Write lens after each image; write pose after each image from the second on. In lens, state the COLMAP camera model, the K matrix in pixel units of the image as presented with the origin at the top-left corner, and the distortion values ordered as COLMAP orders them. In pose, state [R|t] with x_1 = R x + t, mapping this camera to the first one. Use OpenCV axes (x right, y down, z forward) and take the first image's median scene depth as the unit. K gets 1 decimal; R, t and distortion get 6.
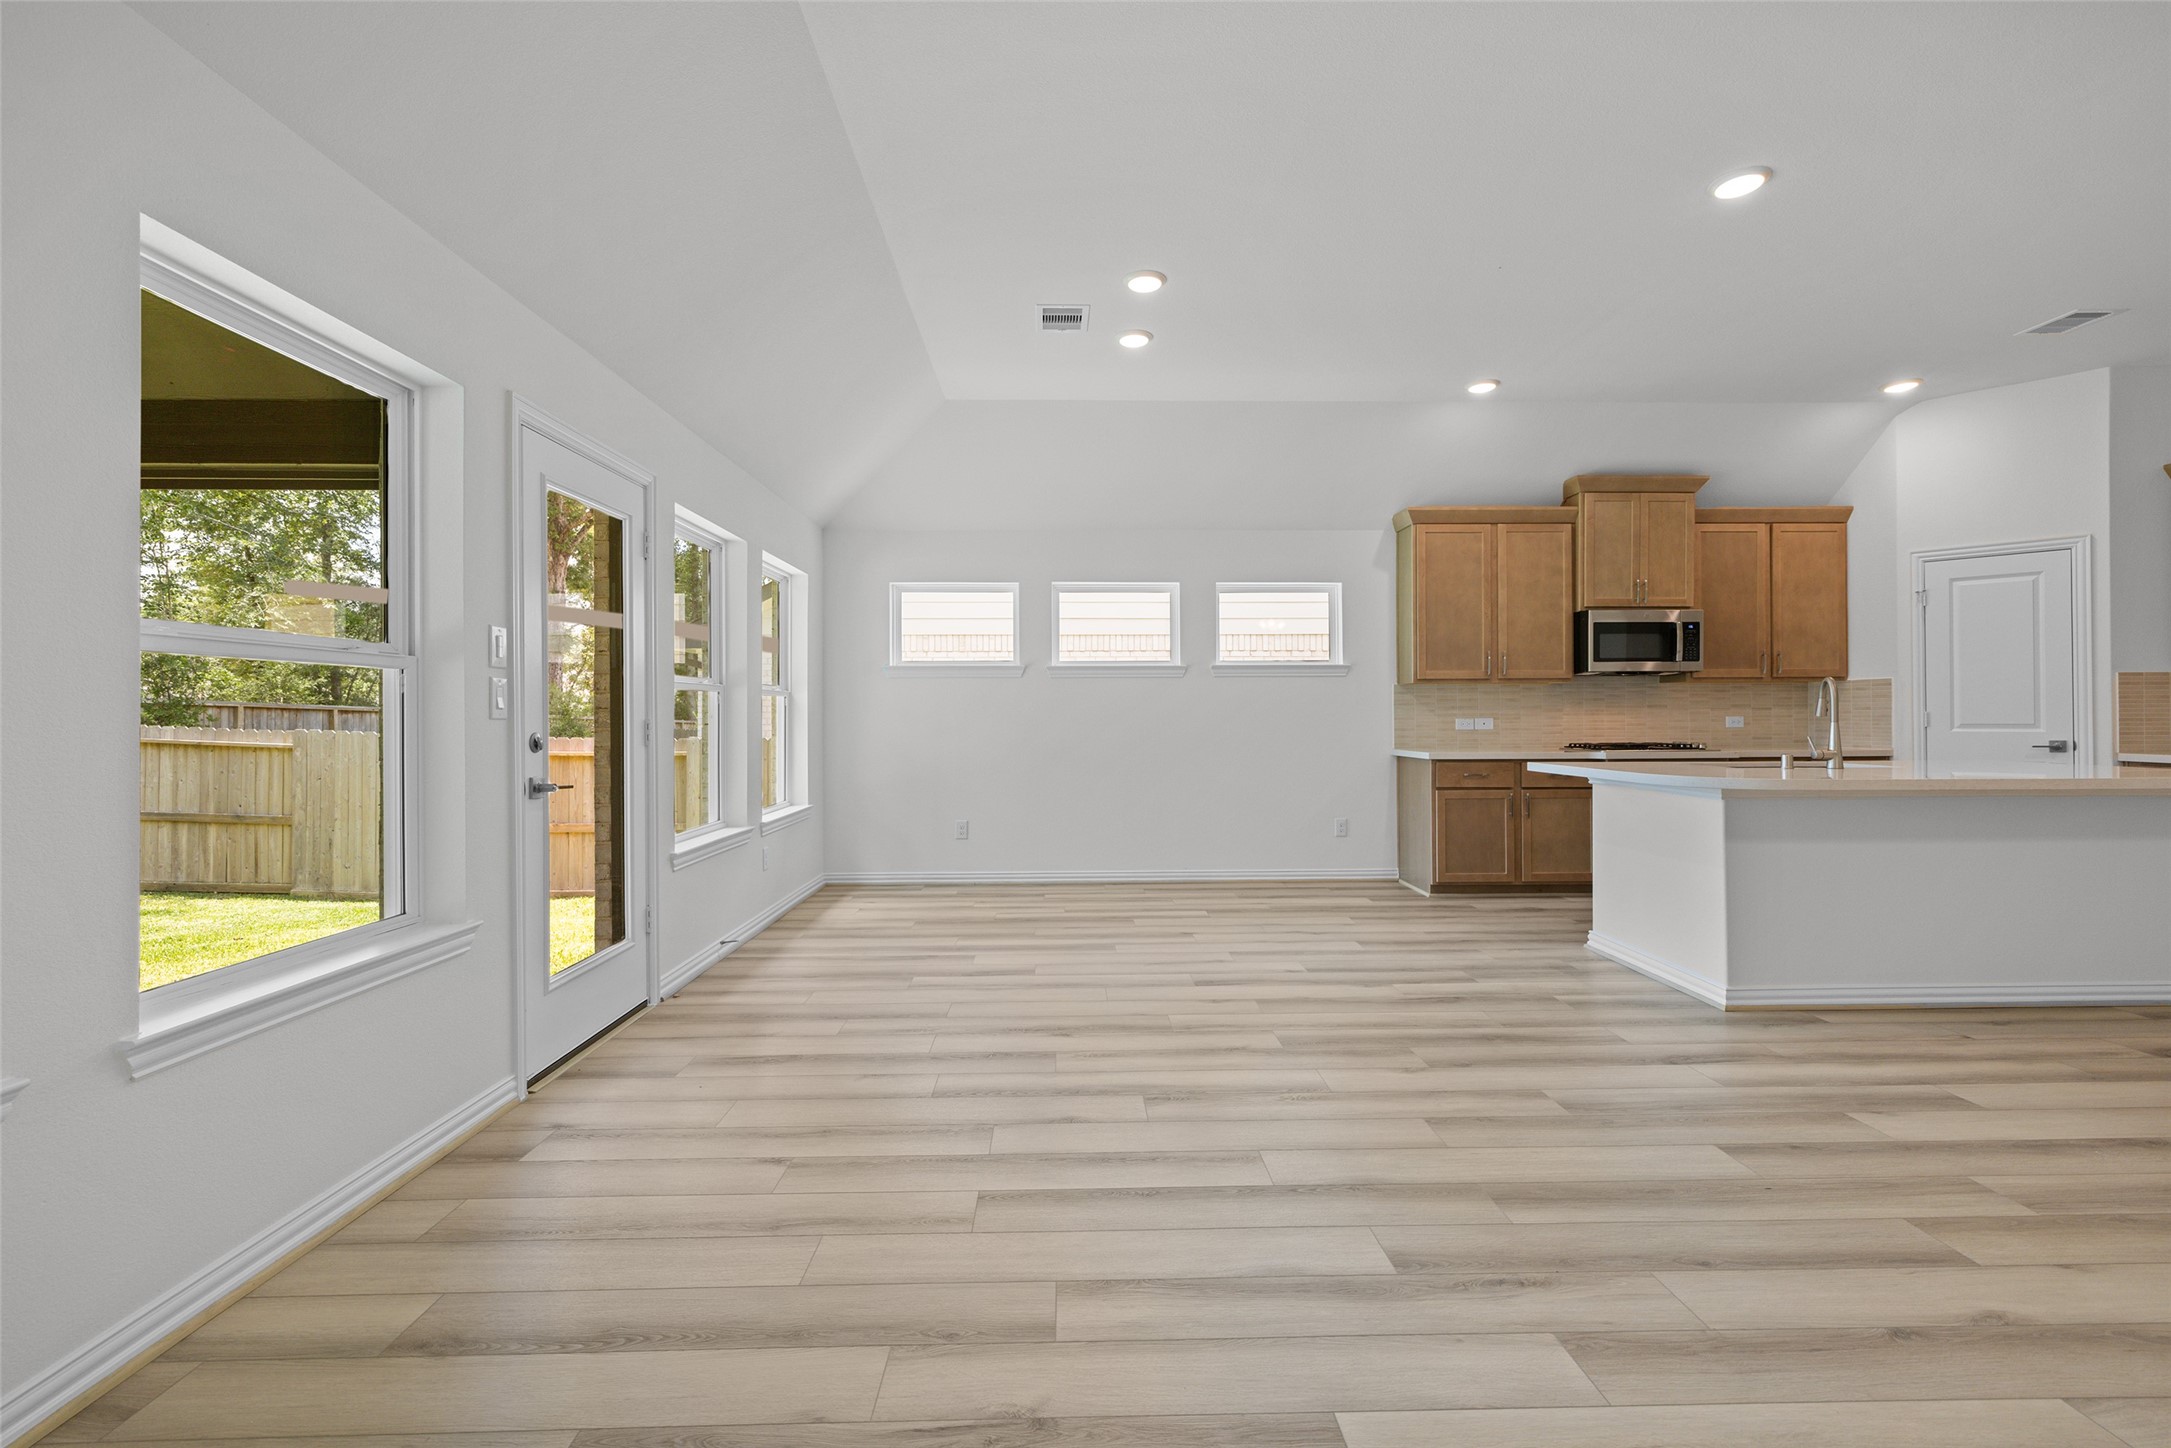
lens RADIAL K [[916.7, 0, 1085.5], [0, 916.7, 714.0], [0, 0, 1]] dist [0.001324, -0.000176]
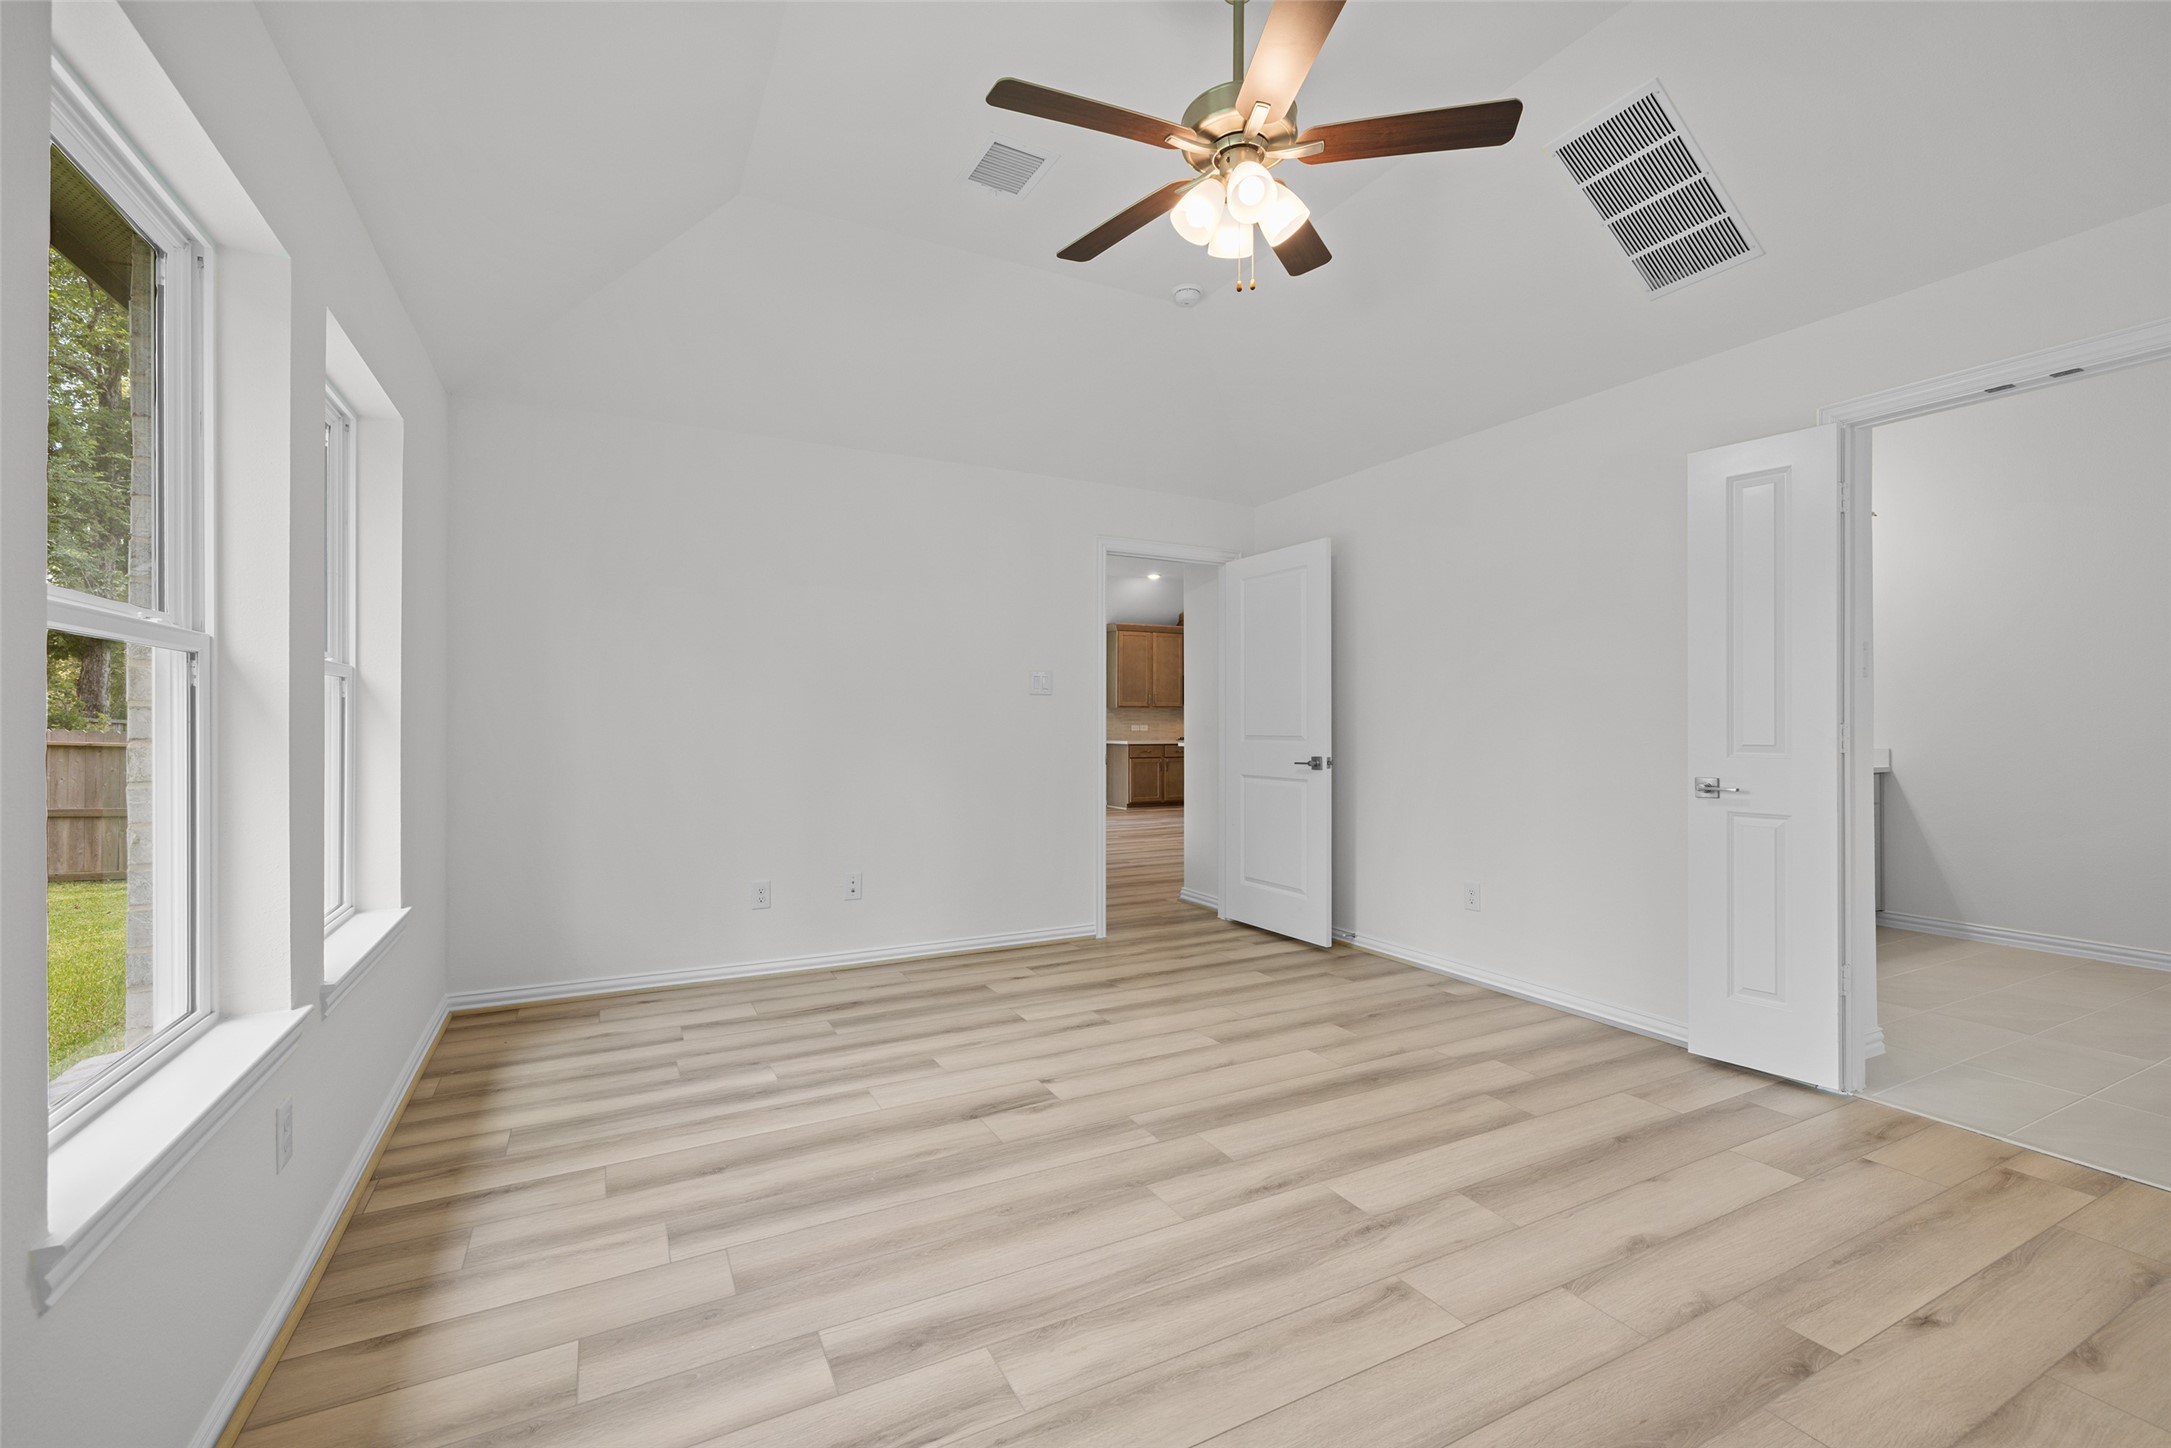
lens RADIAL K [[916.7, 0, 1085.5], [0, 916.7, 714.0], [0, 0, 1]] dist [0.001324, -0.000176]
pose [[0.896121, 0.008956, 0.443719, -0.636132], [-0.004875, 0.999935, -0.010336, 0.001428], [-0.443782, 0.007099, 0.896107, -0.834743]]
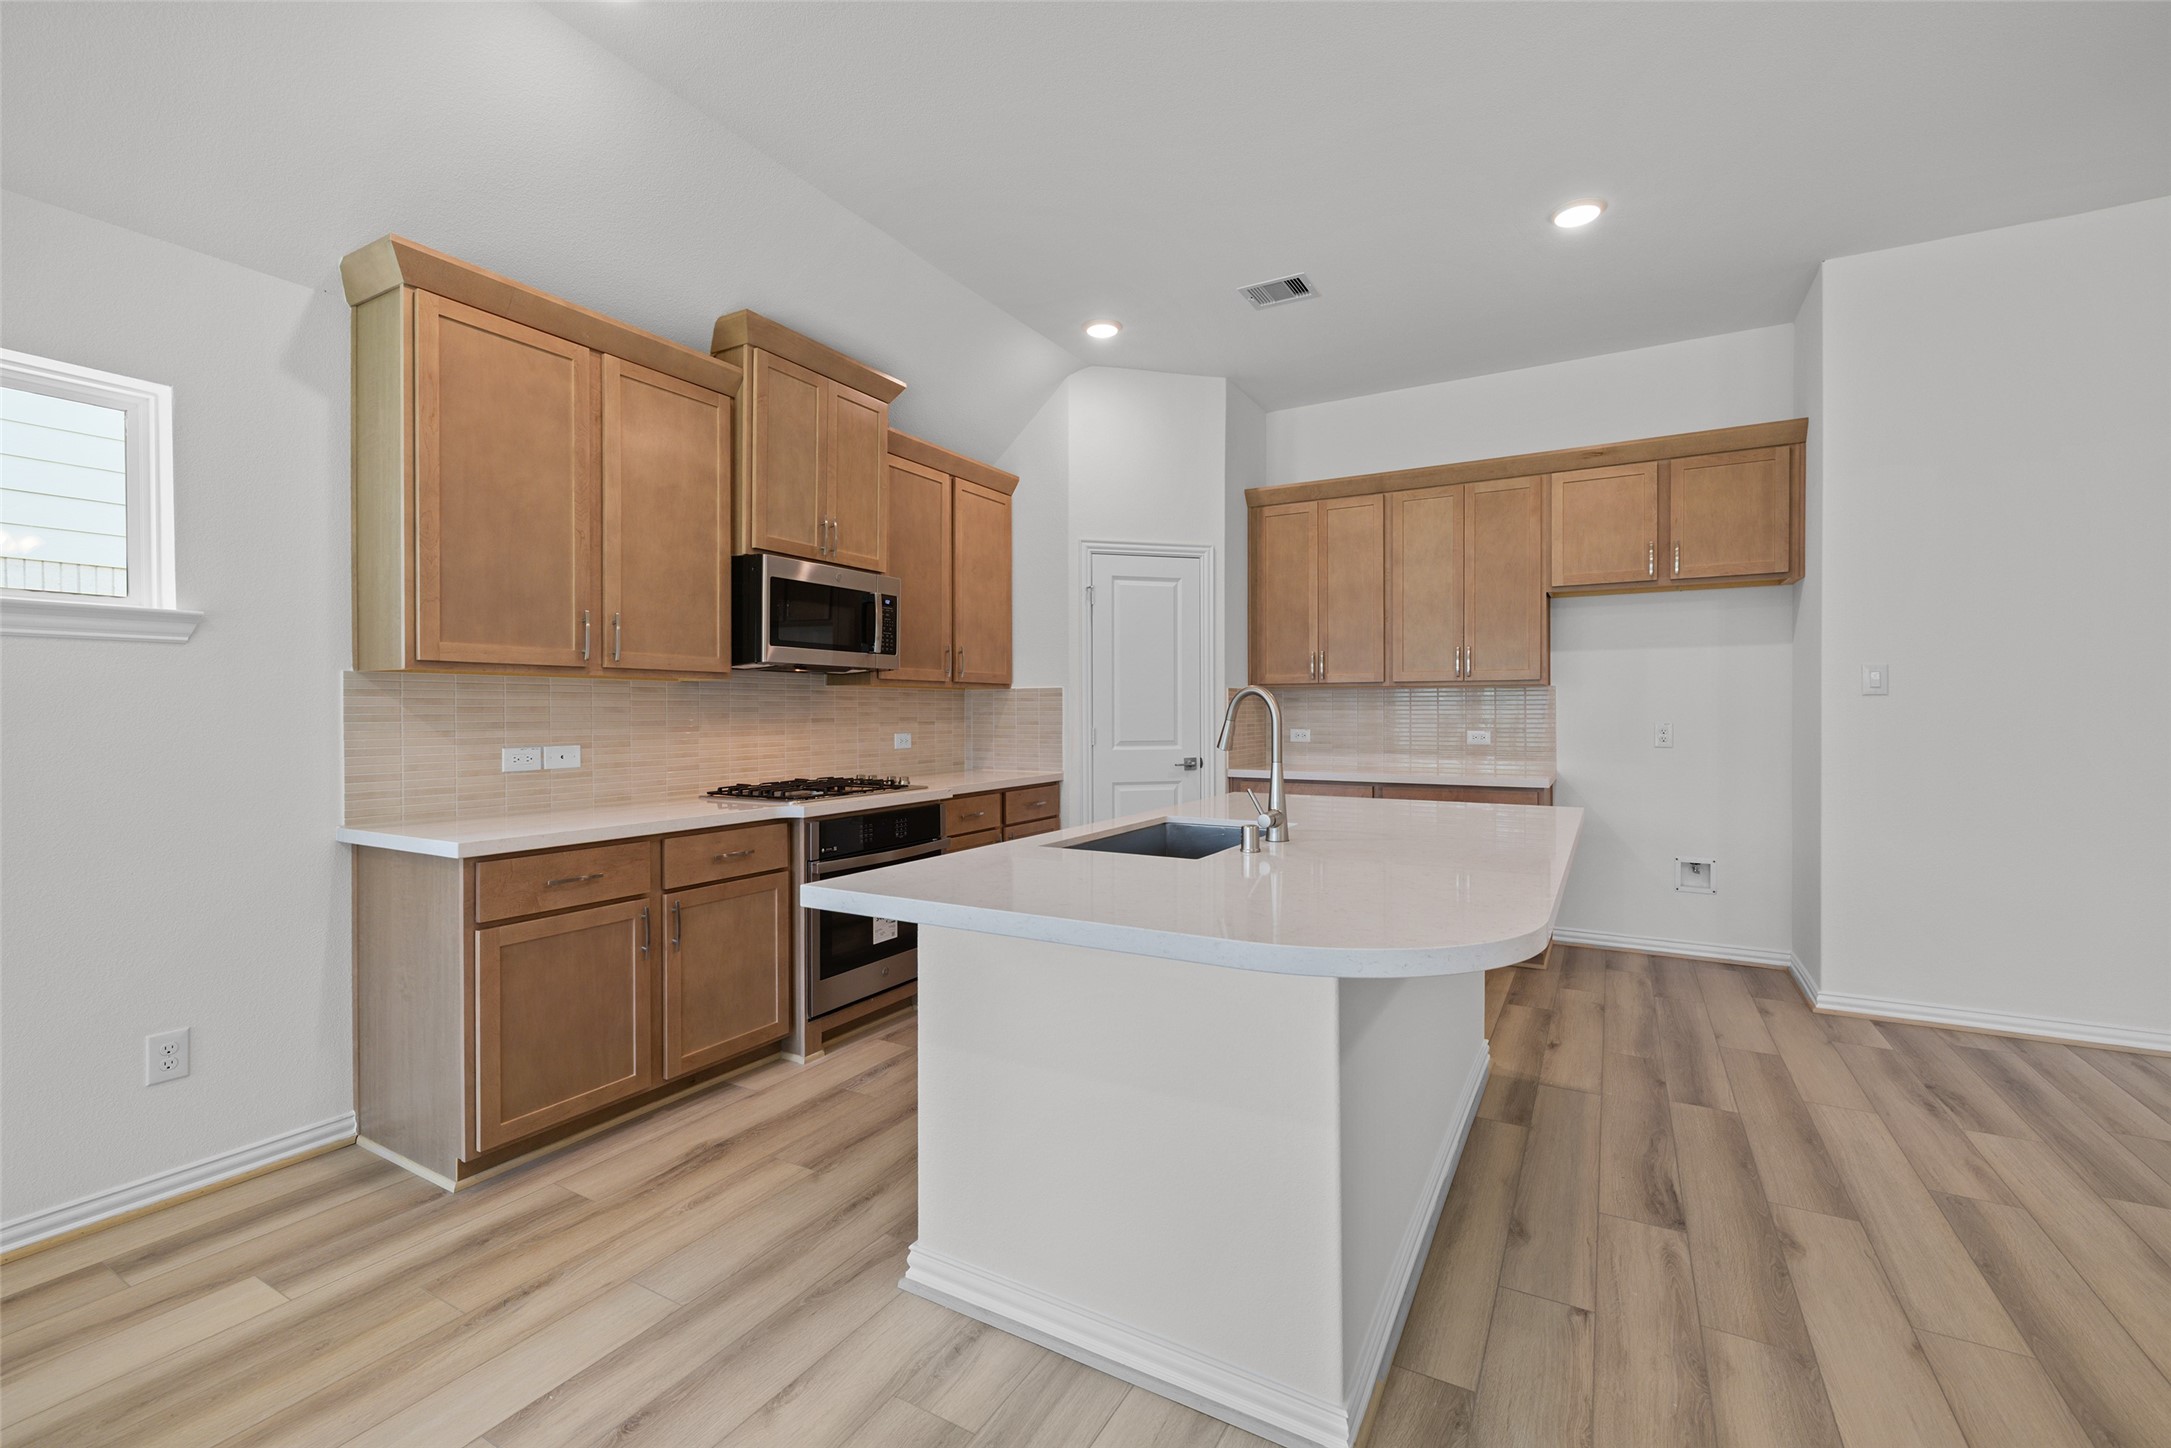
lens RADIAL K [[916.7, 0, 1085.5], [0, 916.7, 714.0], [0, 0, 1]] dist [0.001324, -0.000176]
pose [[0.516012, 0.000491, 0.856581, 0.166256], [-0.002277, 0.999997, 0.000799, -0.015036], [-0.856579, -0.002363, 0.516011, 0.538462]]
